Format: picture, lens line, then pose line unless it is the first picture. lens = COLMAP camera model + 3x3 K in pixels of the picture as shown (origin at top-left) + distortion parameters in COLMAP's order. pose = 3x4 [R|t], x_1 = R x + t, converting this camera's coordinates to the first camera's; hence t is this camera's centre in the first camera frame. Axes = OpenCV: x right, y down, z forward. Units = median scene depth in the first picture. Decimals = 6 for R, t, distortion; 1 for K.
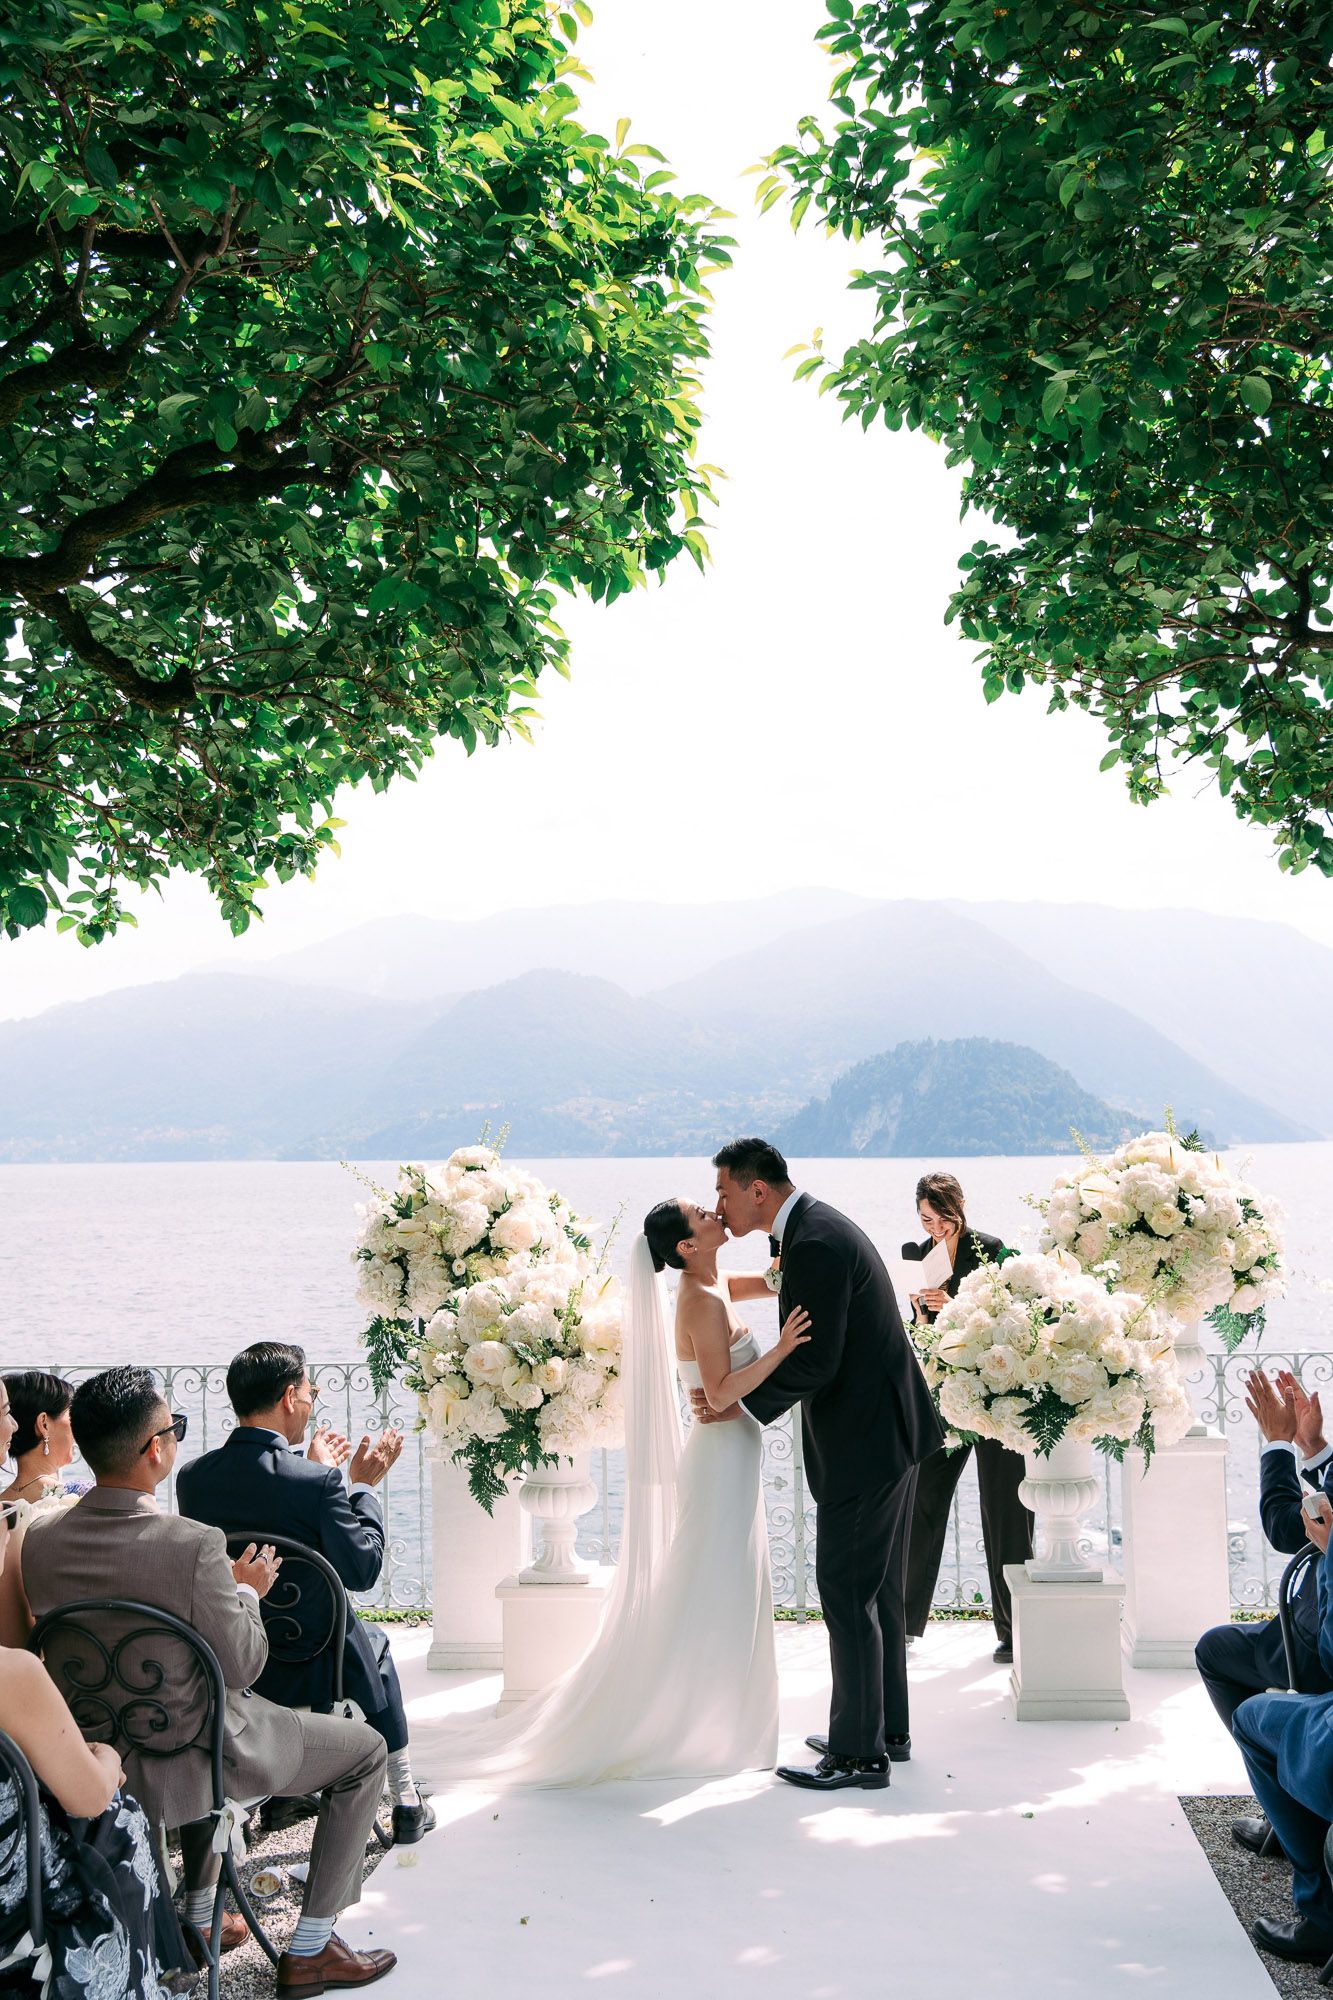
lens RADIAL K [[2165.4, 0, 656.5], [0, 2165.4, 996.9], [0, 0, 1]] dist [-0.007154, 0.000000]
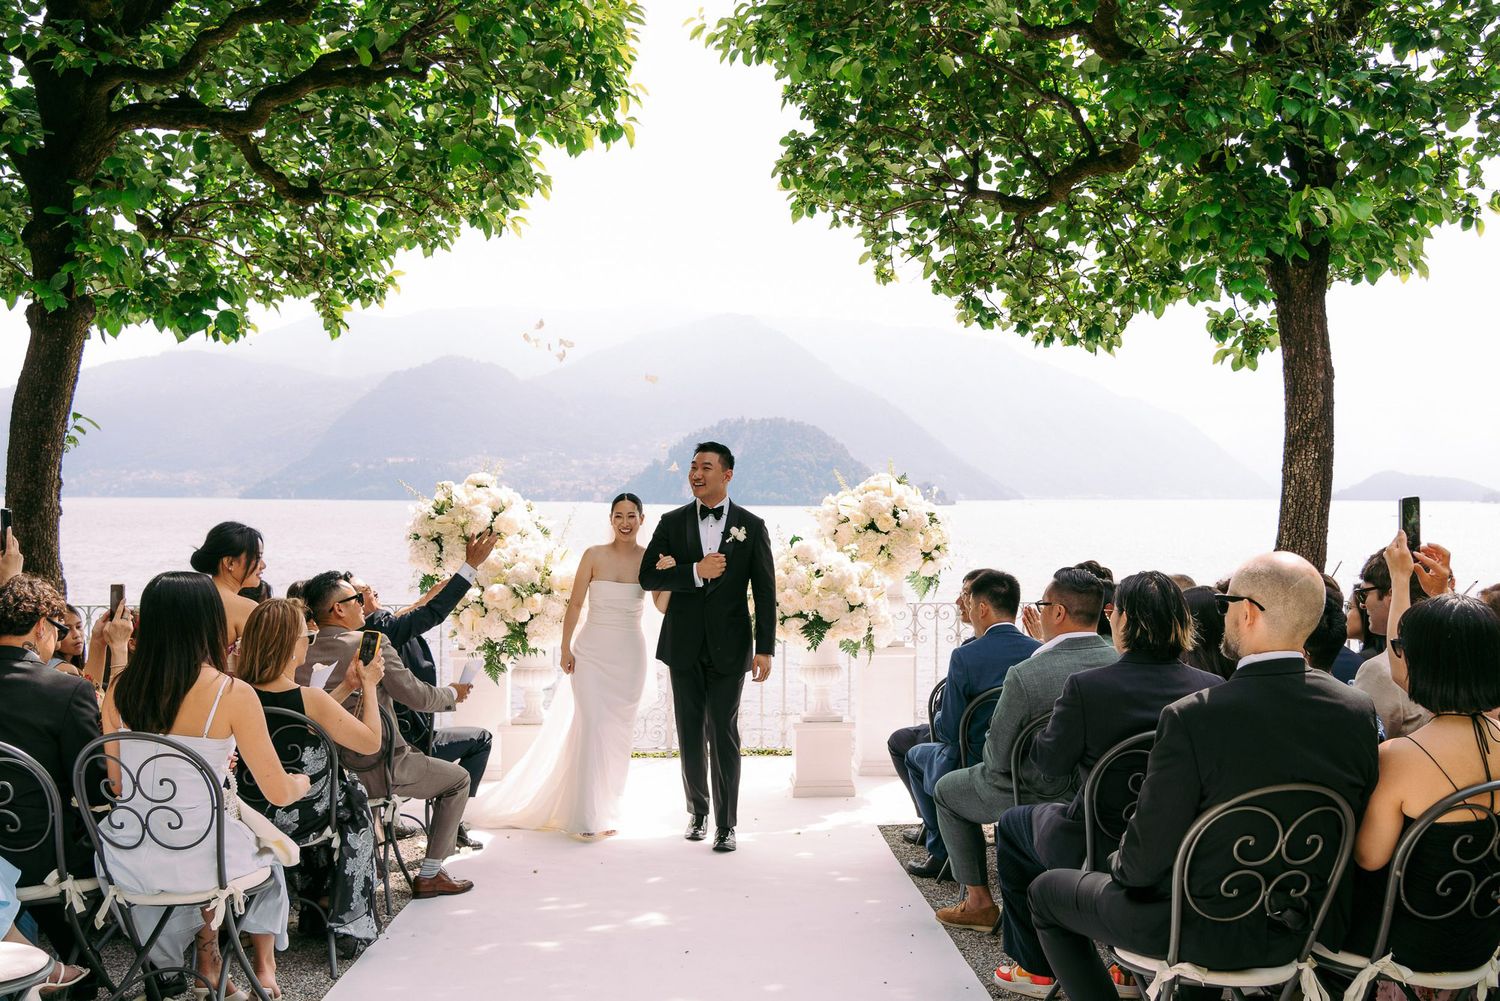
lens RADIAL K [[1624.0, 0, 786.3], [0, 1624.0, 480.6], [0, 0, 1]] dist [-0.007154, 0.000000]
pose [[0.988049, 0.021488, 0.152638, -0.045646], [-0.030512, 0.997907, 0.057022, -0.003741], [-0.151093, -0.060998, 0.986636, -0.283044]]
